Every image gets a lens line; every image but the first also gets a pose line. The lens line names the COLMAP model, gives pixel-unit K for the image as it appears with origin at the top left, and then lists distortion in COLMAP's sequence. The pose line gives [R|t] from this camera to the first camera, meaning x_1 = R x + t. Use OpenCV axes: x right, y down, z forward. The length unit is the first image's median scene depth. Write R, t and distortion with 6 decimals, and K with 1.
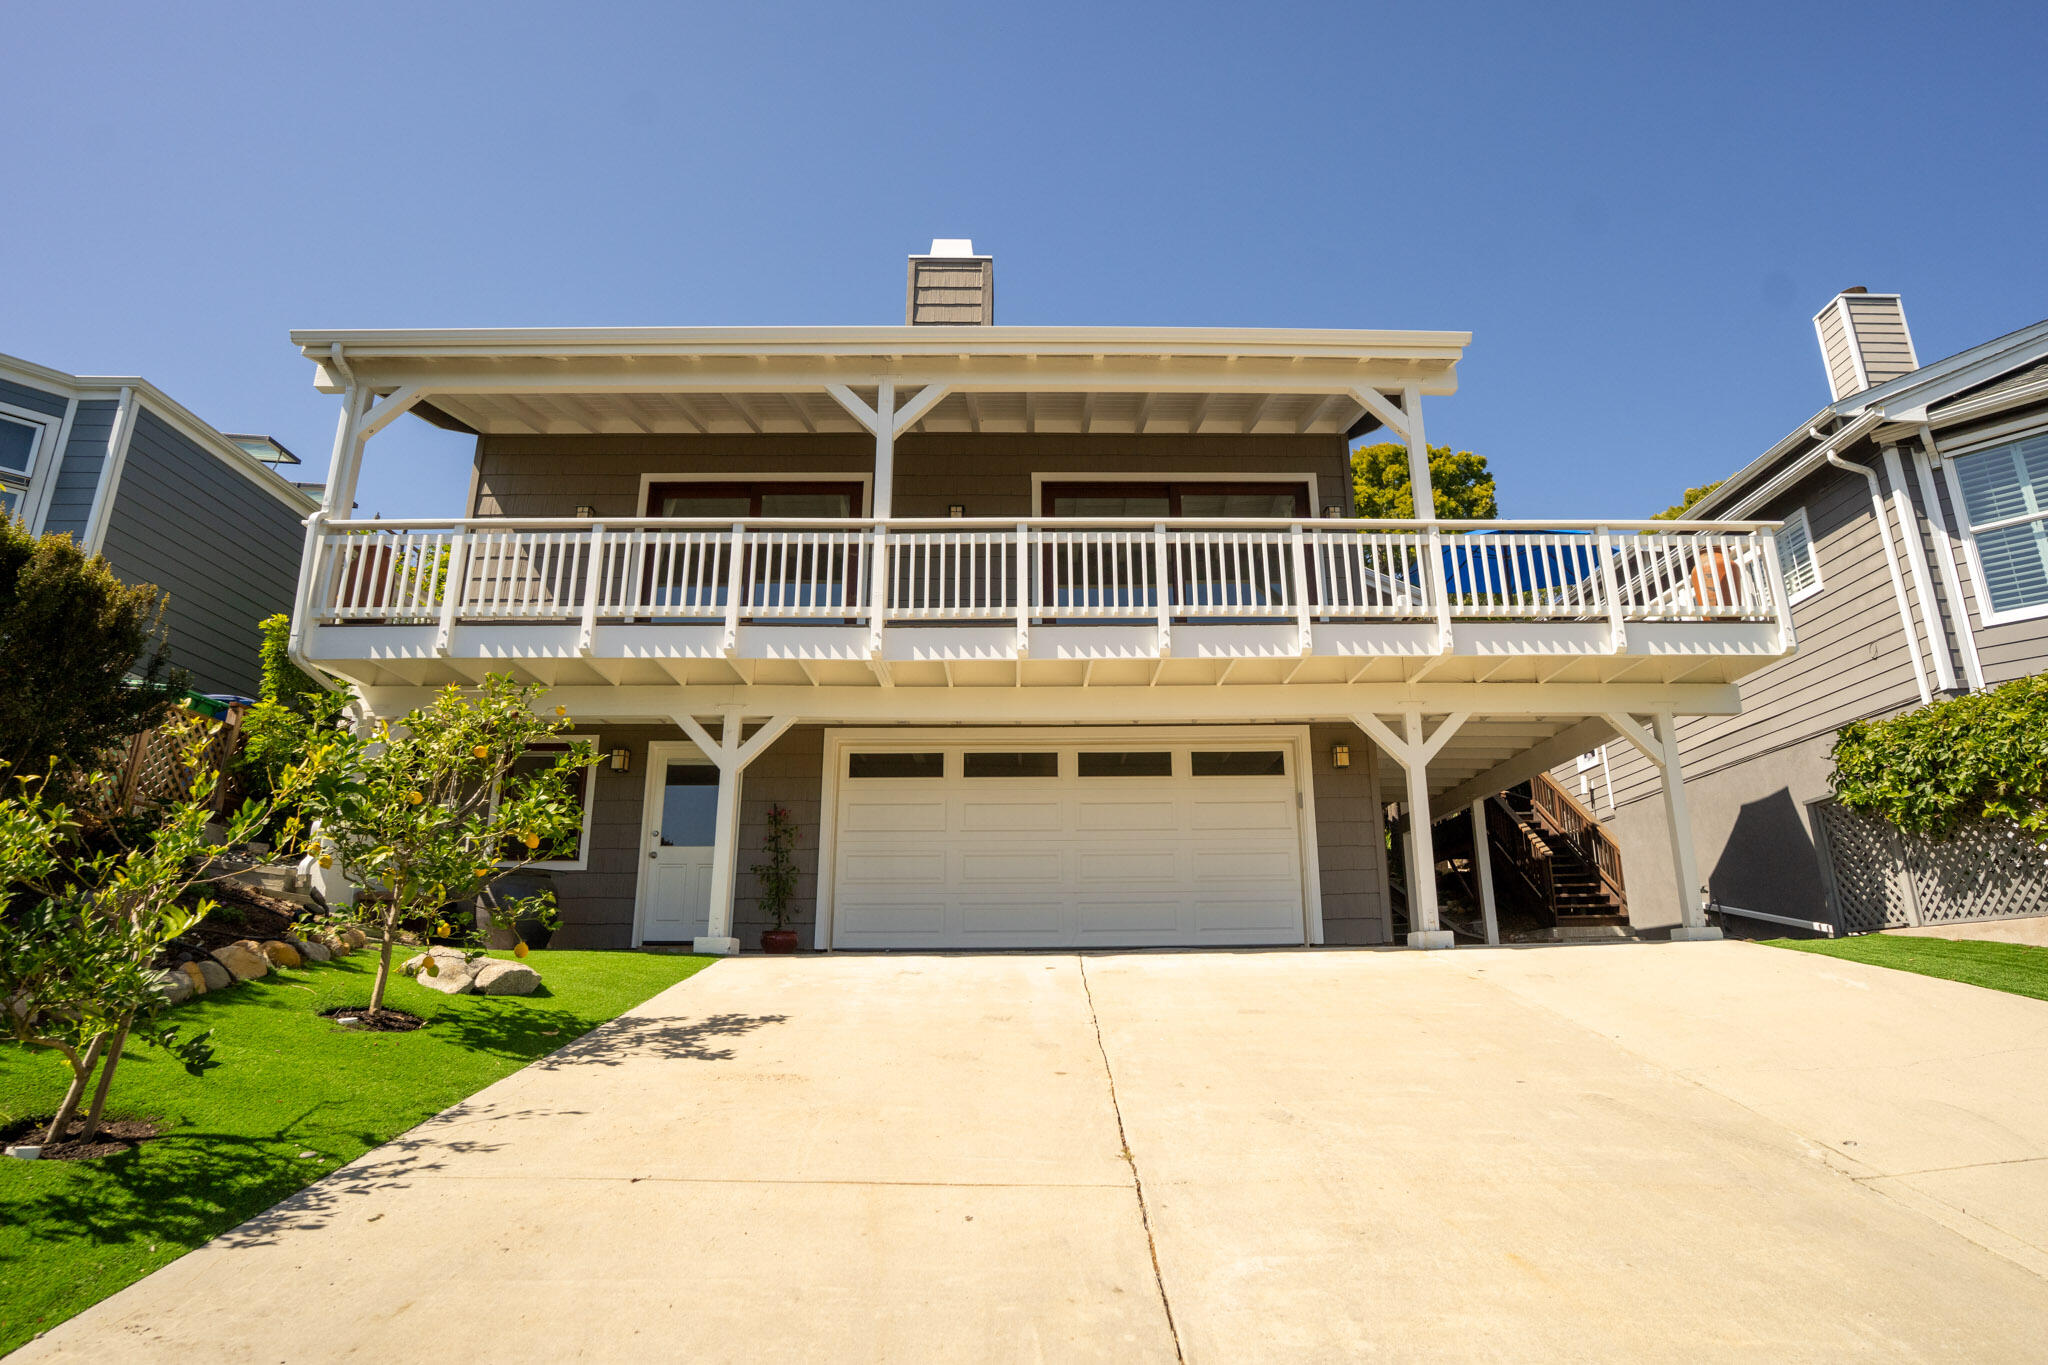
lens RADIAL K [[1256.6, 0, 1027.1], [0, 1256.6, 604.8], [0, 0, 1]] dist [-0.056268, 0.092283]
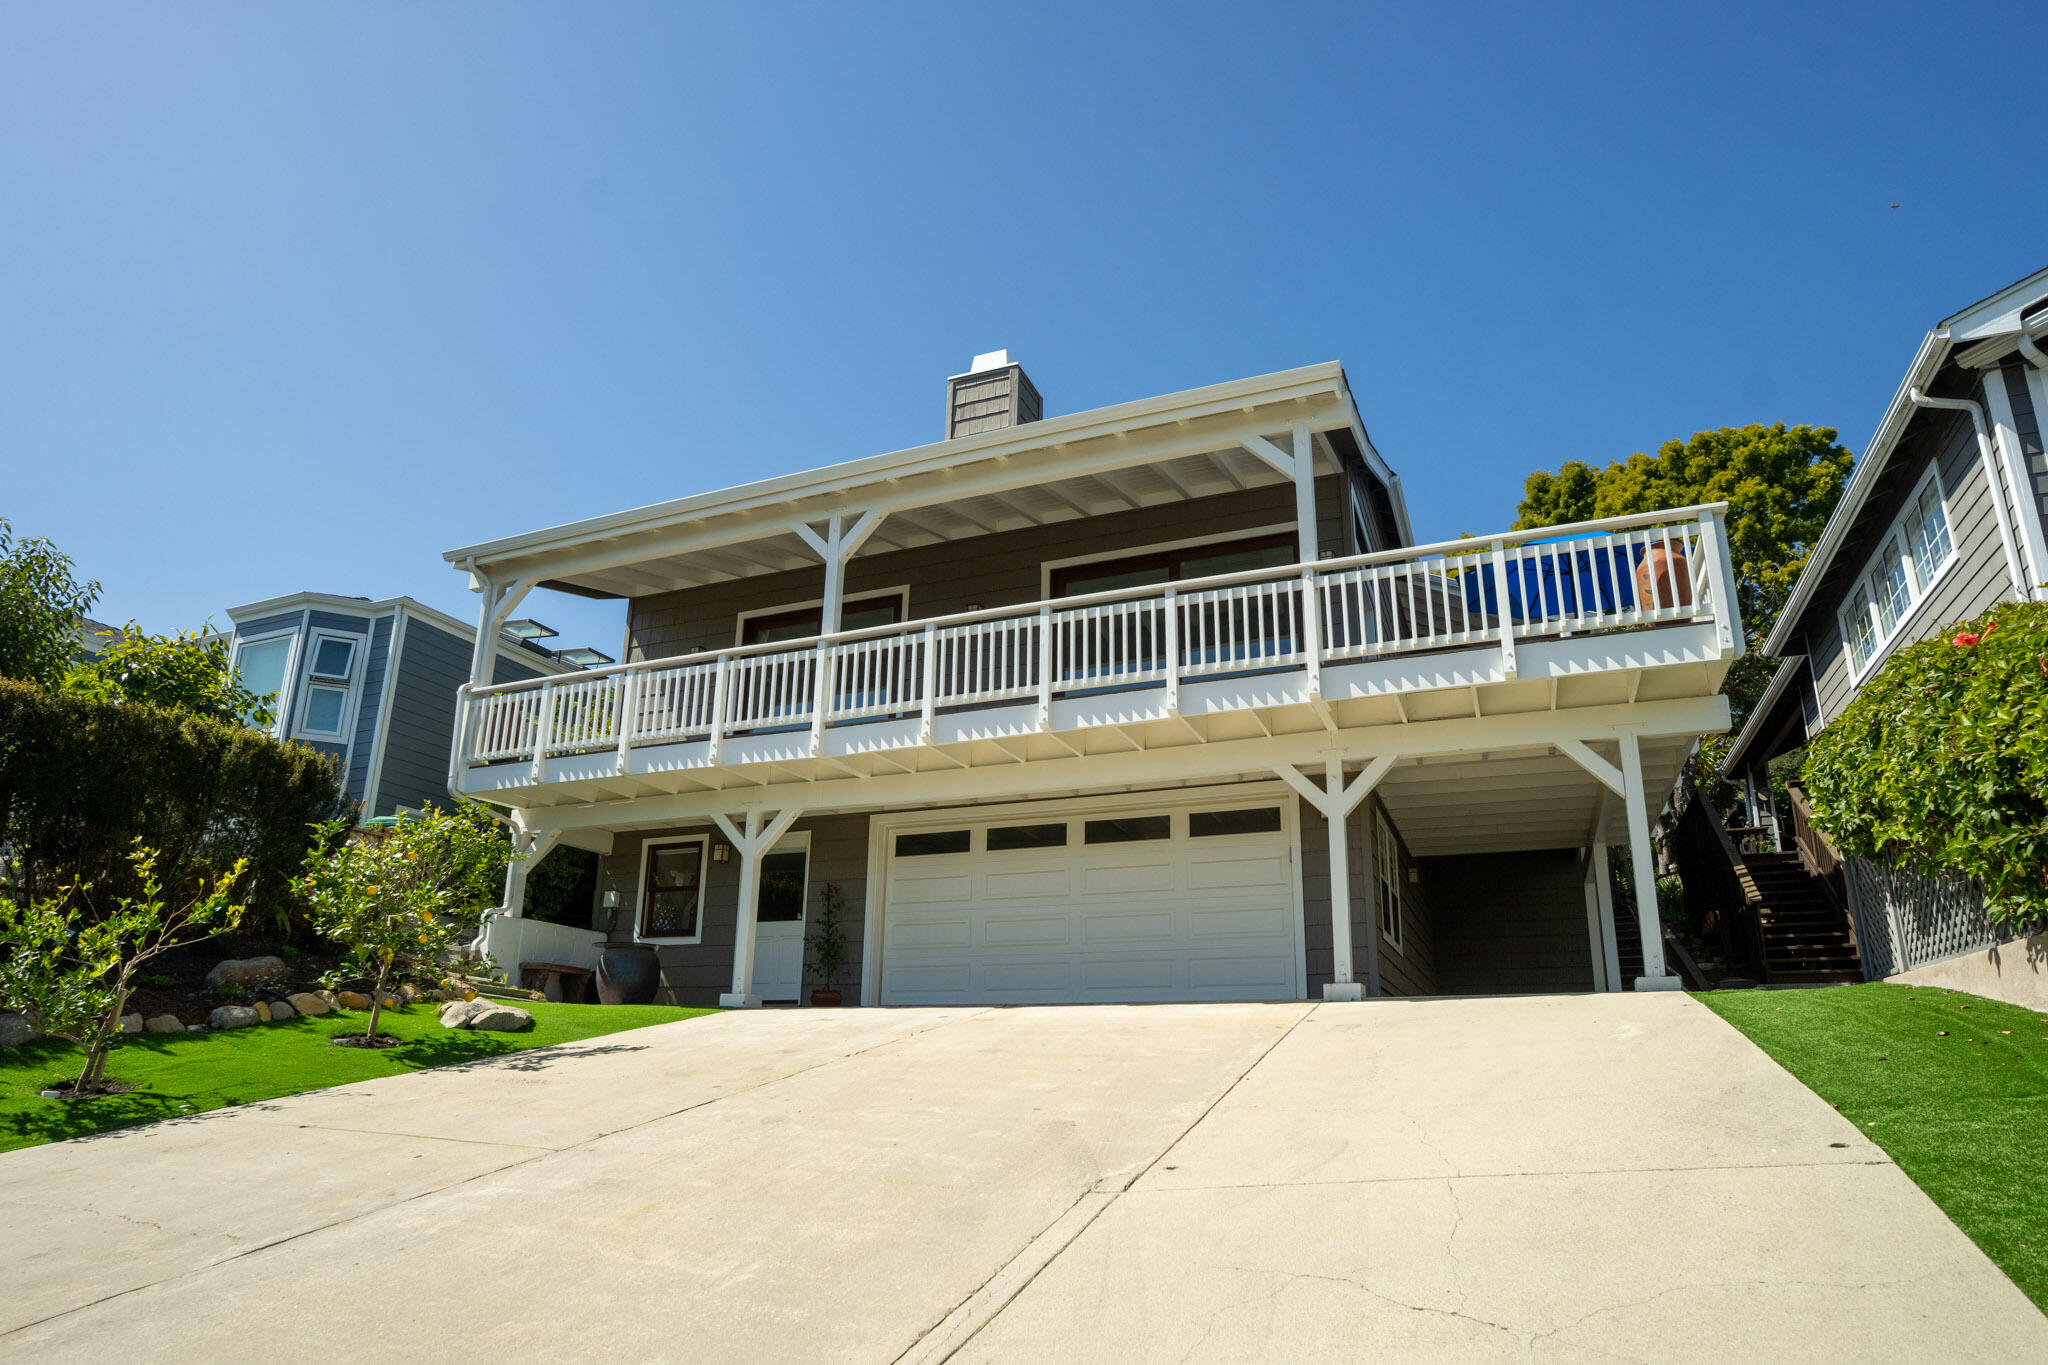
lens RADIAL K [[1256.6, 0, 1027.1], [0, 1256.6, 604.8], [0, 0, 1]] dist [-0.056268, 0.092283]
pose [[0.902525, -0.135953, -0.408614, 0.436132], [0.120847, 0.990689, -0.062699, -0.000586], [0.413334, 0.007208, 0.910551, 0.015064]]
